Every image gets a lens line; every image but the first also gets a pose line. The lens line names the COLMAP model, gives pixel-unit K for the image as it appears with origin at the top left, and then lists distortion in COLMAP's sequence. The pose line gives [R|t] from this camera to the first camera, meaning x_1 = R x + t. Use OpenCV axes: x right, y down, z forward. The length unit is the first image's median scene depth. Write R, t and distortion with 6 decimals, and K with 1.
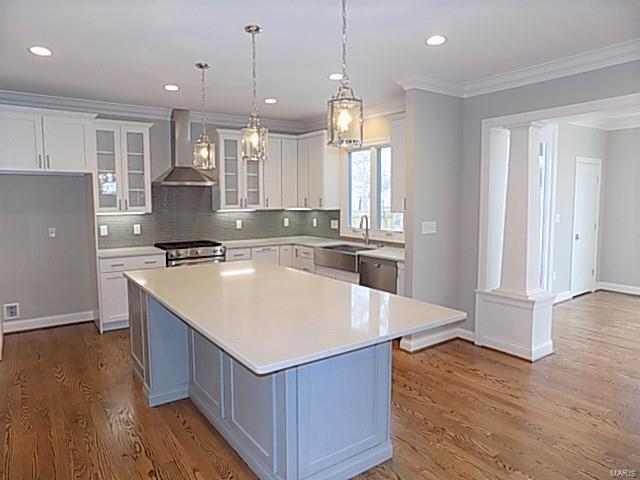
lens RADIAL K [[427.4, 0, 321.4], [0, 427.4, 240.7], [0, 0, 1]] dist [-0.056419, 0.042932]
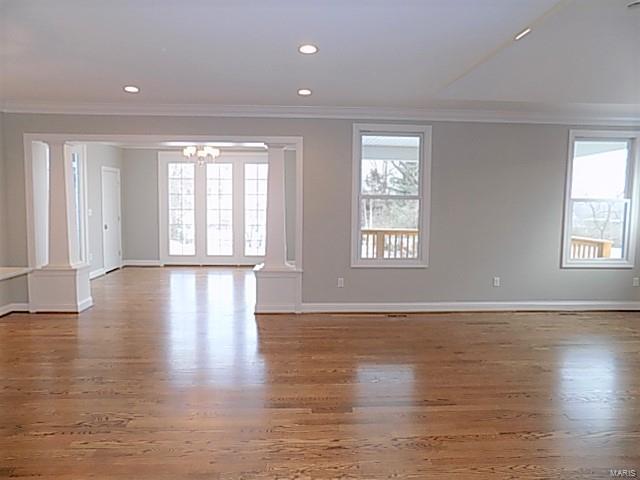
lens RADIAL K [[427.4, 0, 320.7], [0, 427.4, 238.0], [0, 0, 1]] dist [-0.056419, 0.042932]
pose [[0.537882, -0.053583, 0.841315, -0.203438], [0.058351, 0.997951, 0.026254, 0.043635], [-0.840998, 0.034970, 0.539907, -0.388912]]
